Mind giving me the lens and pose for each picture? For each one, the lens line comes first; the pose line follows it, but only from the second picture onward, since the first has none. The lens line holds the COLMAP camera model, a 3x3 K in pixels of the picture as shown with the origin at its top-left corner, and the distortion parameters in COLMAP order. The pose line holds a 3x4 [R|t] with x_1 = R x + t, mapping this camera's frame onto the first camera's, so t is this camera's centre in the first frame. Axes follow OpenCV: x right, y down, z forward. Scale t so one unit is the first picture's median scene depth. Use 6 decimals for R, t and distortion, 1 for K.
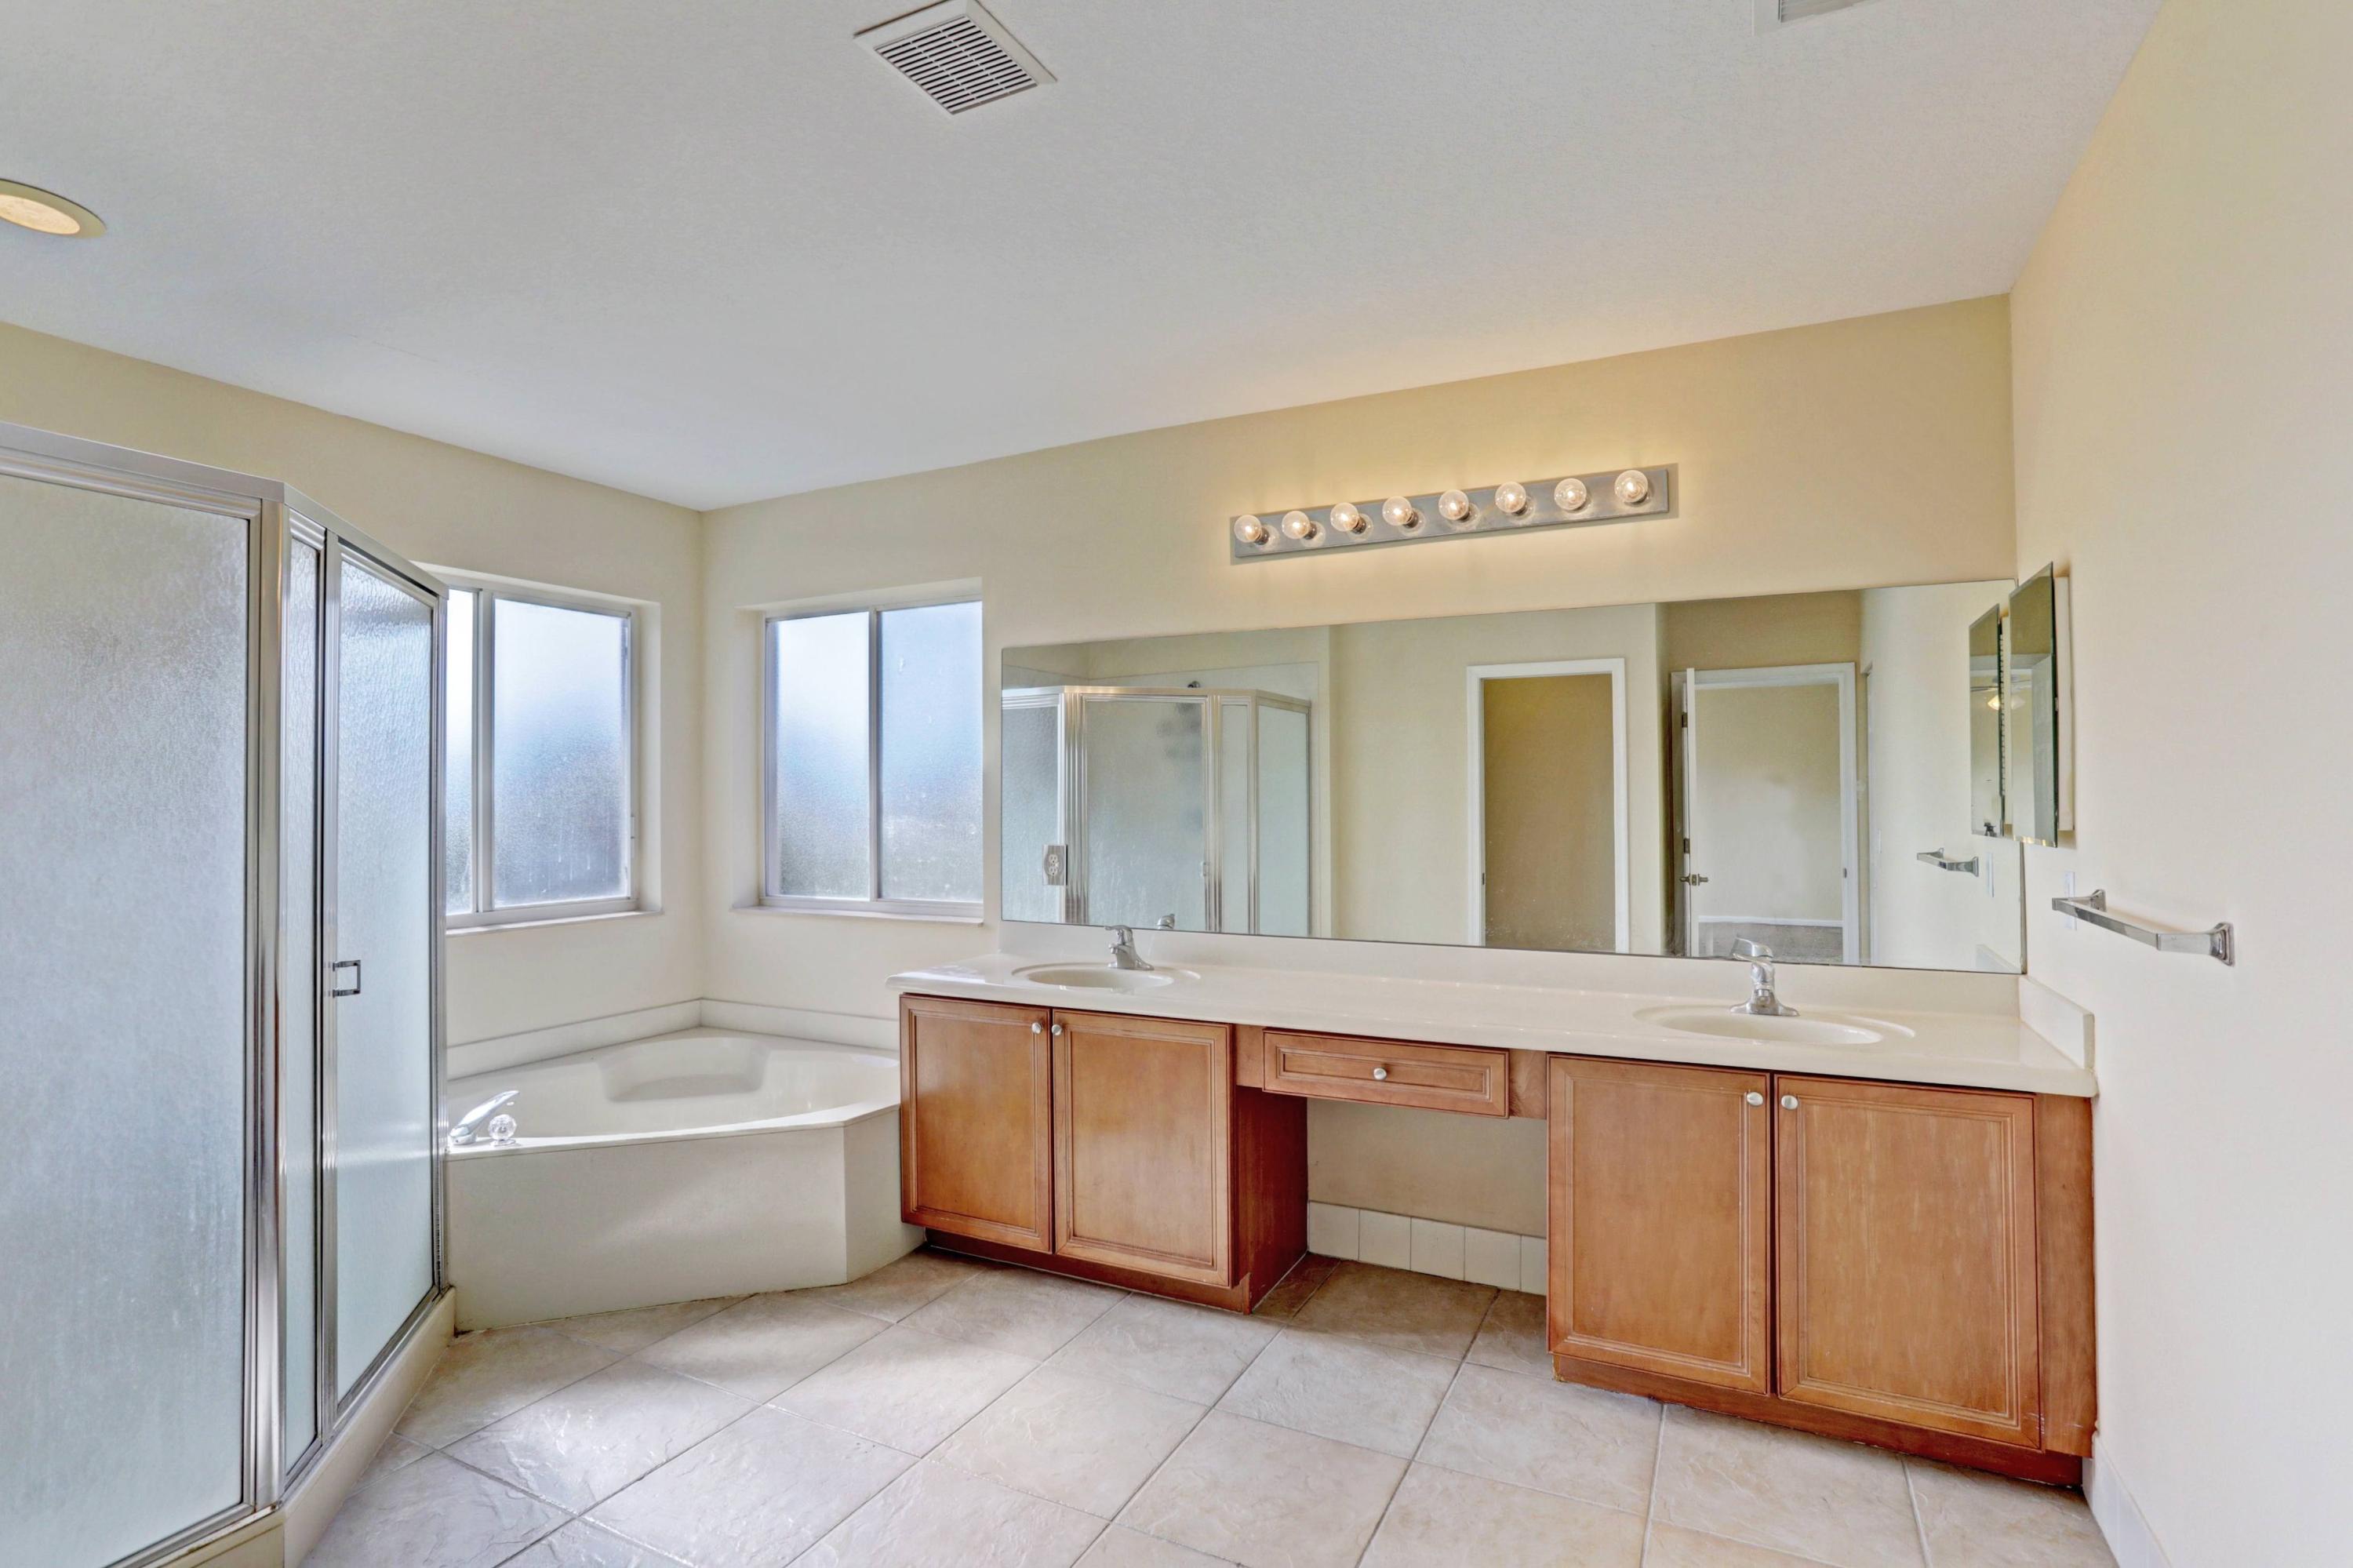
lens RADIAL K [[1149.8, 0, 1182.7], [0, 1149.8, 788.2], [0, 0, 1]] dist [-0.047833, 0.023914]
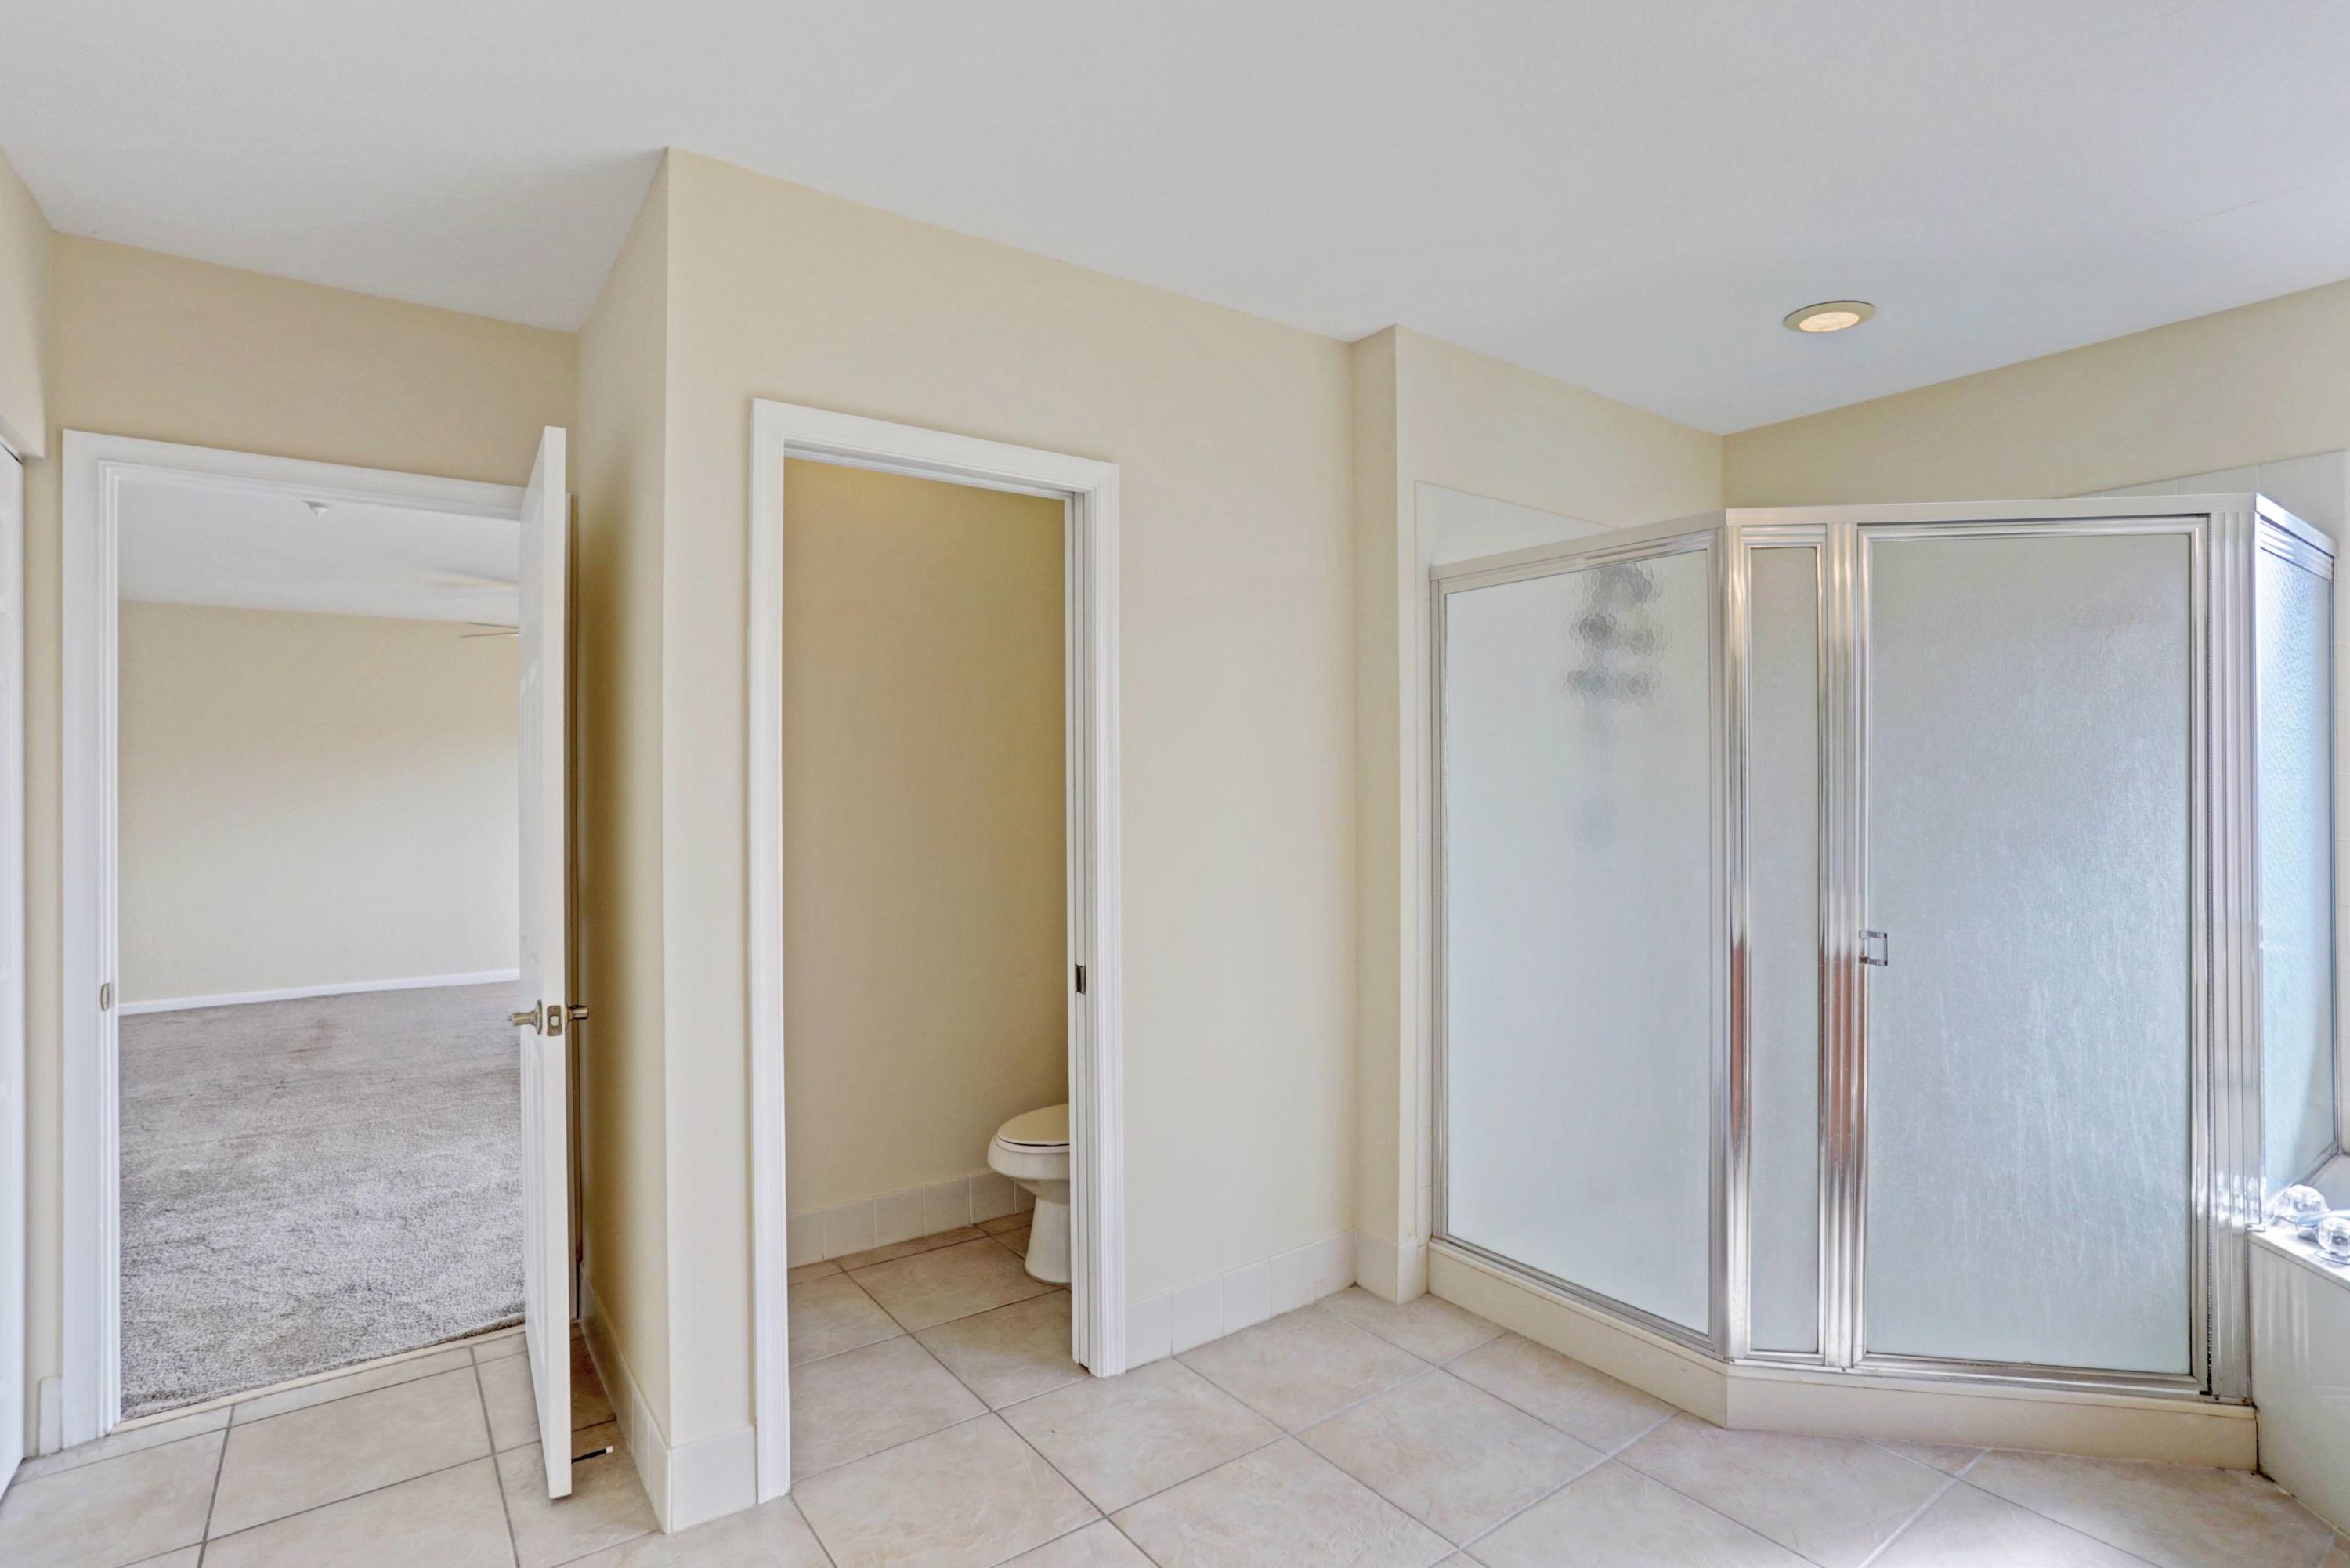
lens RADIAL K [[1148.2, 0, 1173.2], [0, 1148.2, 794.5], [0, 0, 1]] dist [-0.047833, 0.023914]
pose [[-0.469135, 0.014711, -0.883004, 0.322733], [0.019636, 0.999788, 0.006224, 0.006894], [0.882908, -0.014419, -0.469325, 0.636902]]
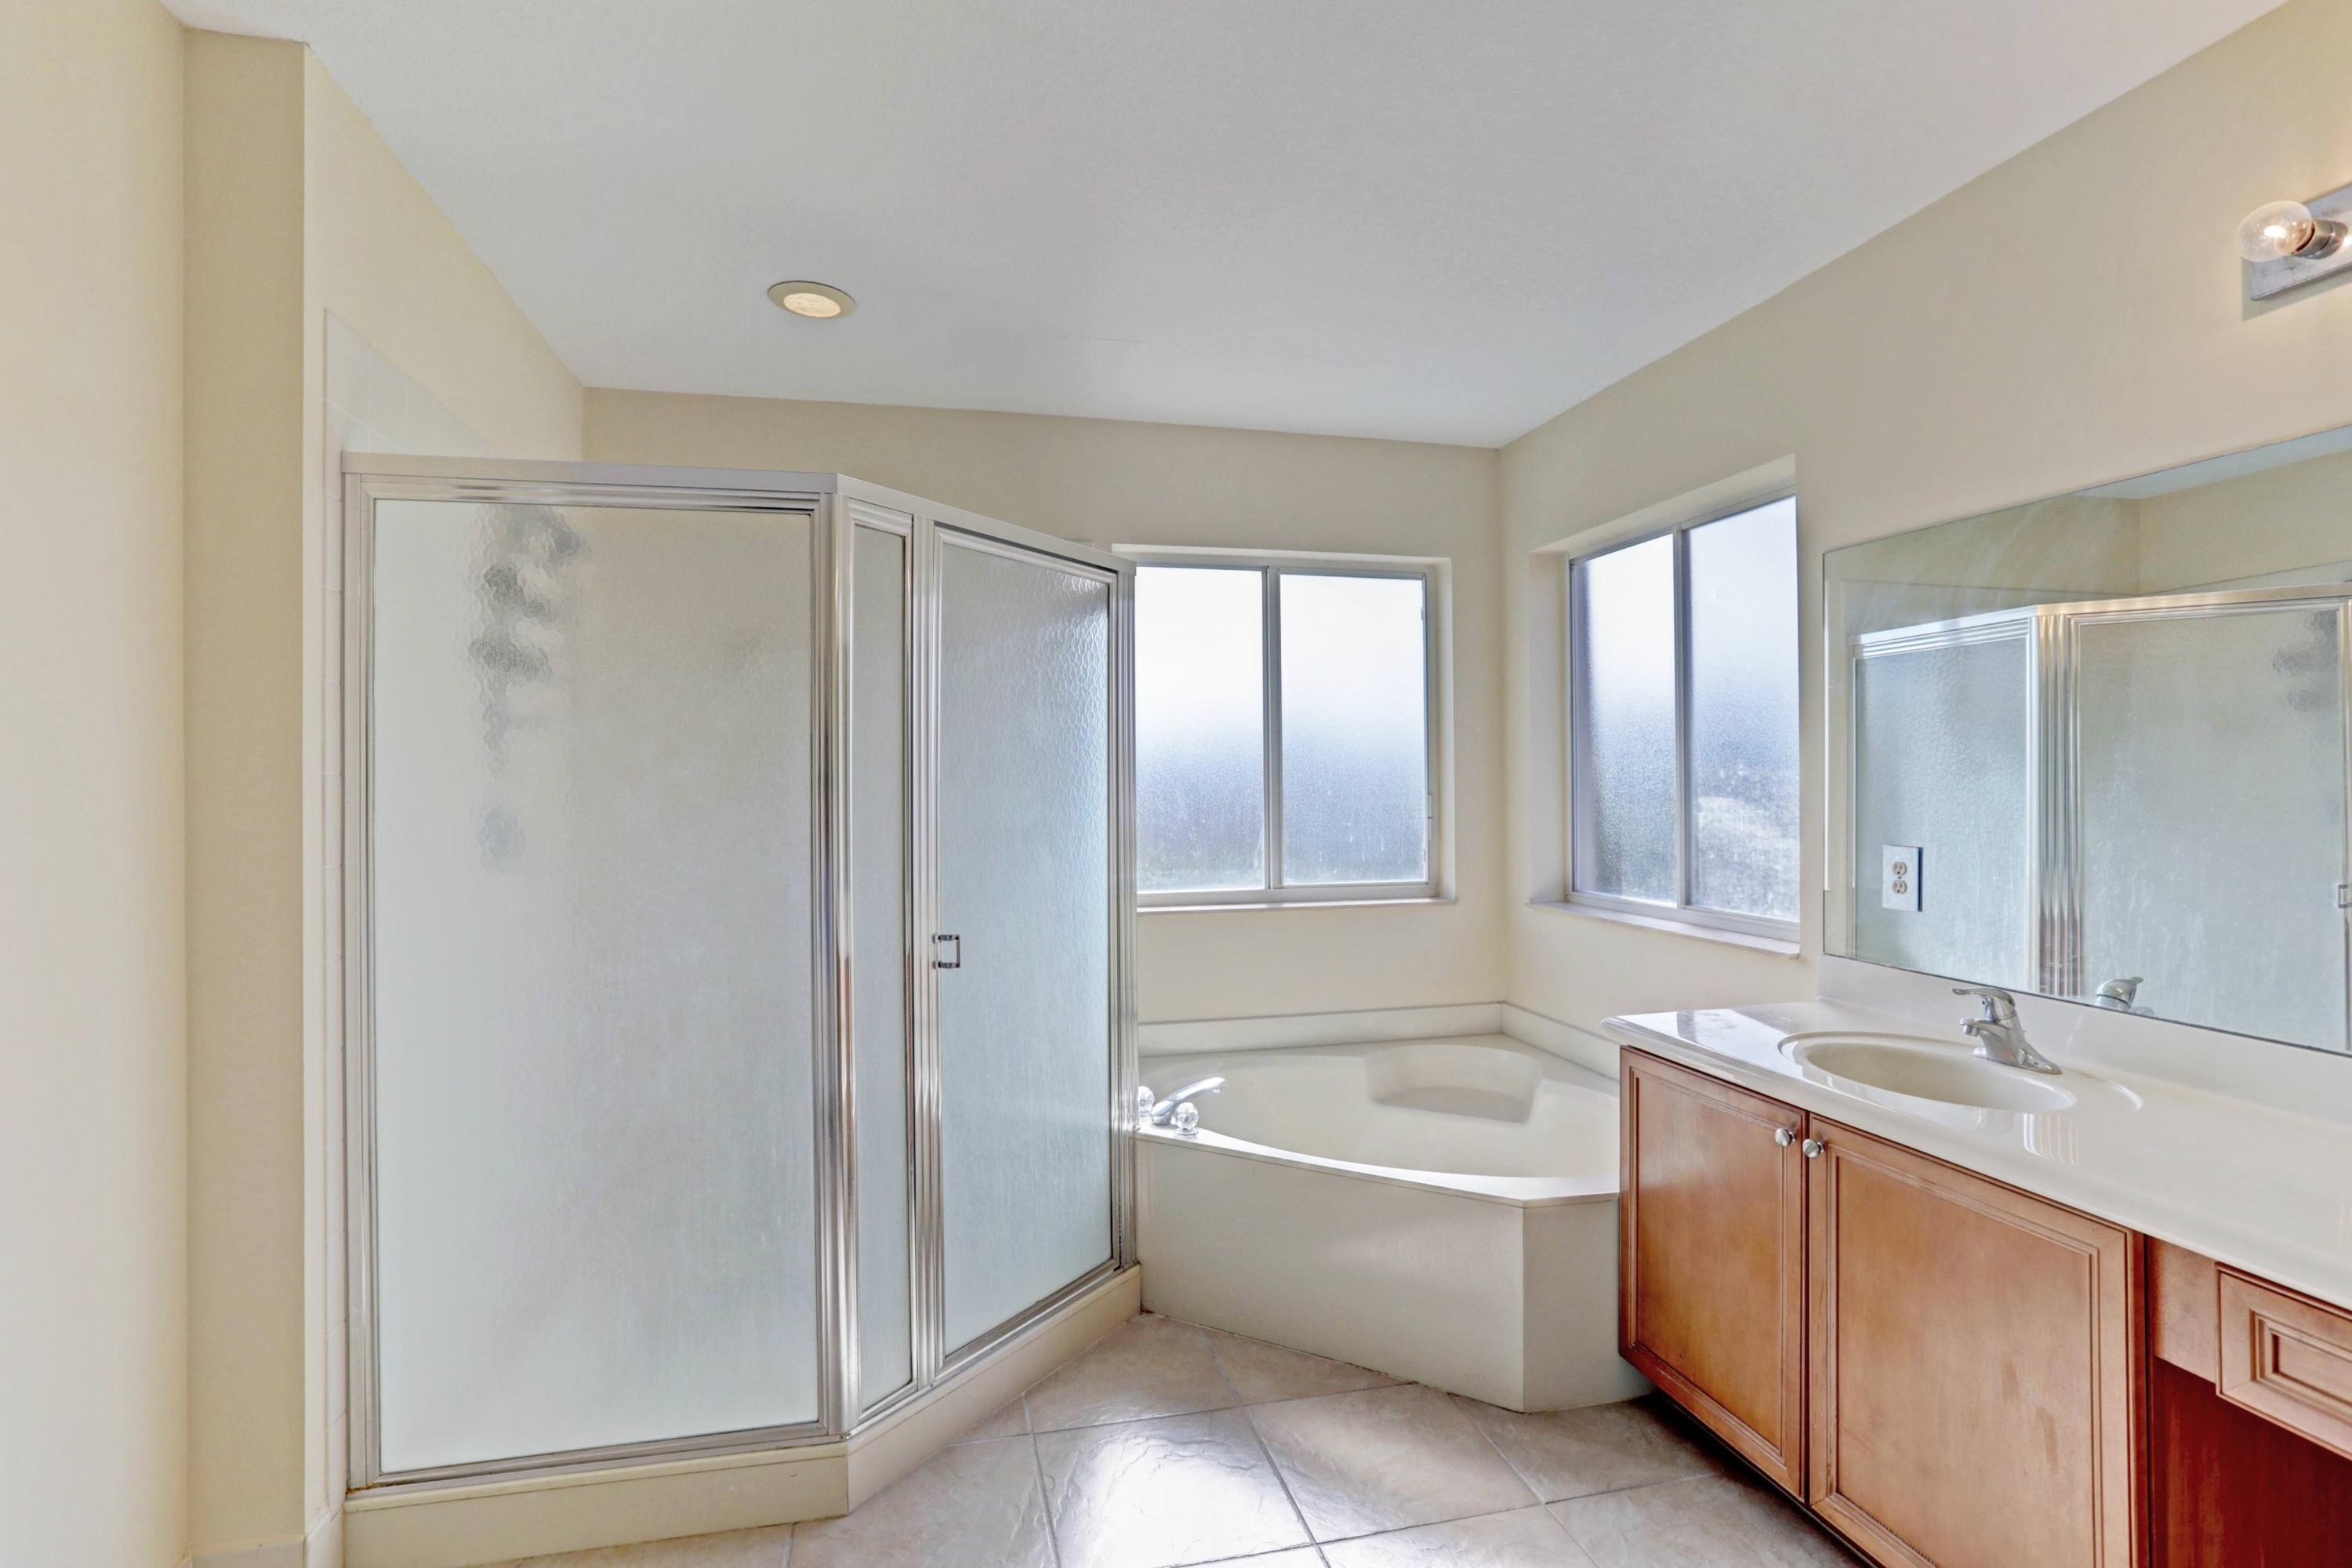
lens RADIAL K [[1149.2, 0, 1184.1], [0, 1149.2, 782.5], [0, 0, 1]] dist [-0.047833, 0.023914]
pose [[0.642334, 0.003606, -0.766416, 0.136219], [0.008432, 0.999895, 0.011771, 0.003033], [0.766378, -0.014023, 0.642237, 0.342425]]
